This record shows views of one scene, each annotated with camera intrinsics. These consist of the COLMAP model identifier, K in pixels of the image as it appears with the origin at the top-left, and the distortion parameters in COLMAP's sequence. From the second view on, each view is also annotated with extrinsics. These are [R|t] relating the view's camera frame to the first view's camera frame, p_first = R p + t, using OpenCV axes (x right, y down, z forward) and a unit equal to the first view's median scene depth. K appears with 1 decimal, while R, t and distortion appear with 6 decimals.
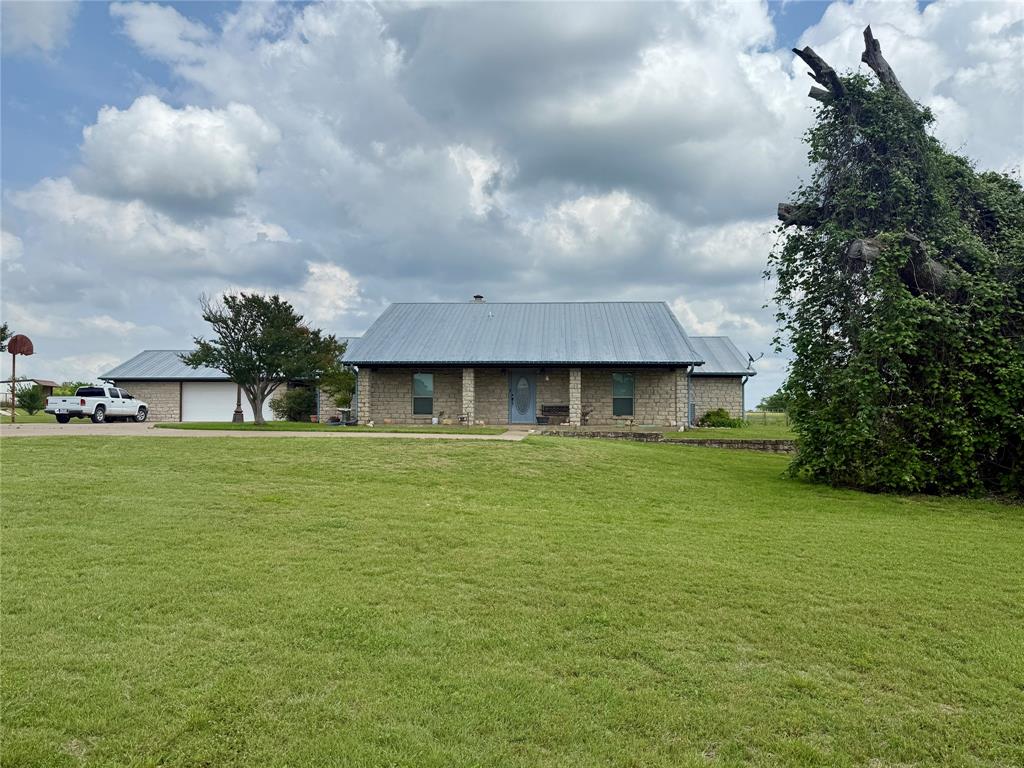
lens RADIAL K [[715.2, 0, 509.4], [0, 715.2, 378.2], [0, 0, 1]] dist [0.079203, -0.164370]
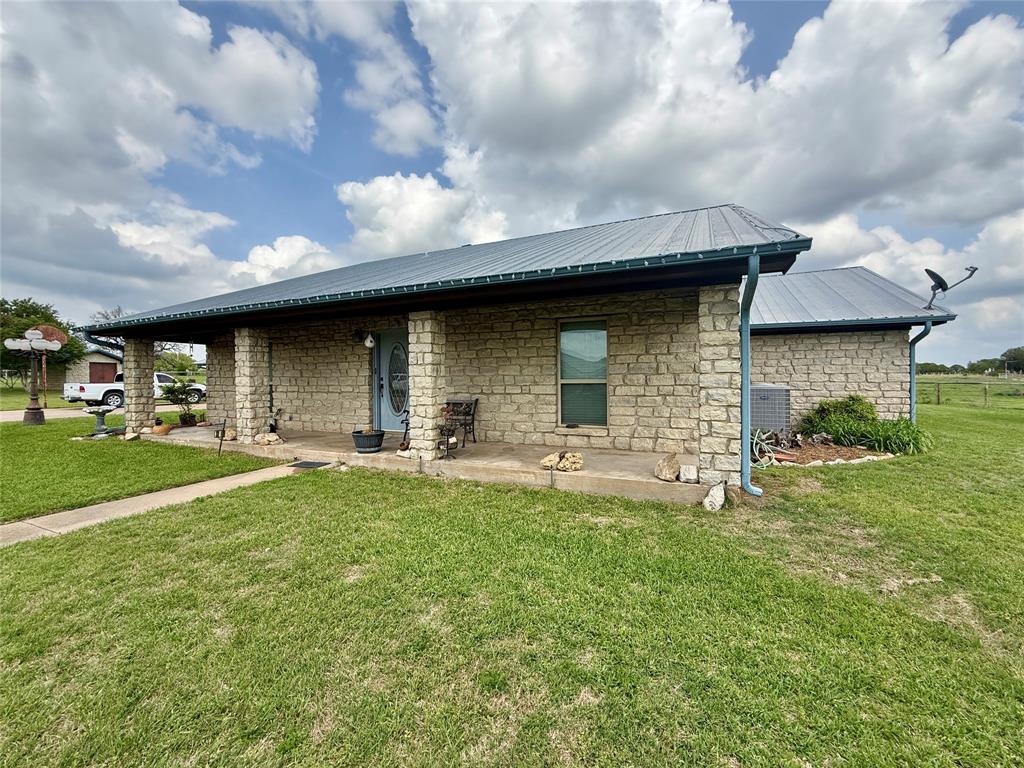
lens RADIAL K [[416.6, 0, 512.0], [0, 416.6, 384.0], [0, 0, 1]] dist [-0.002978, 0.000361]
pose [[0.933189, -0.007746, -0.359301, 0.209082], [0.030756, 0.997821, 0.058369, 0.012530], [0.358066, -0.065520, 0.931394, 0.765041]]
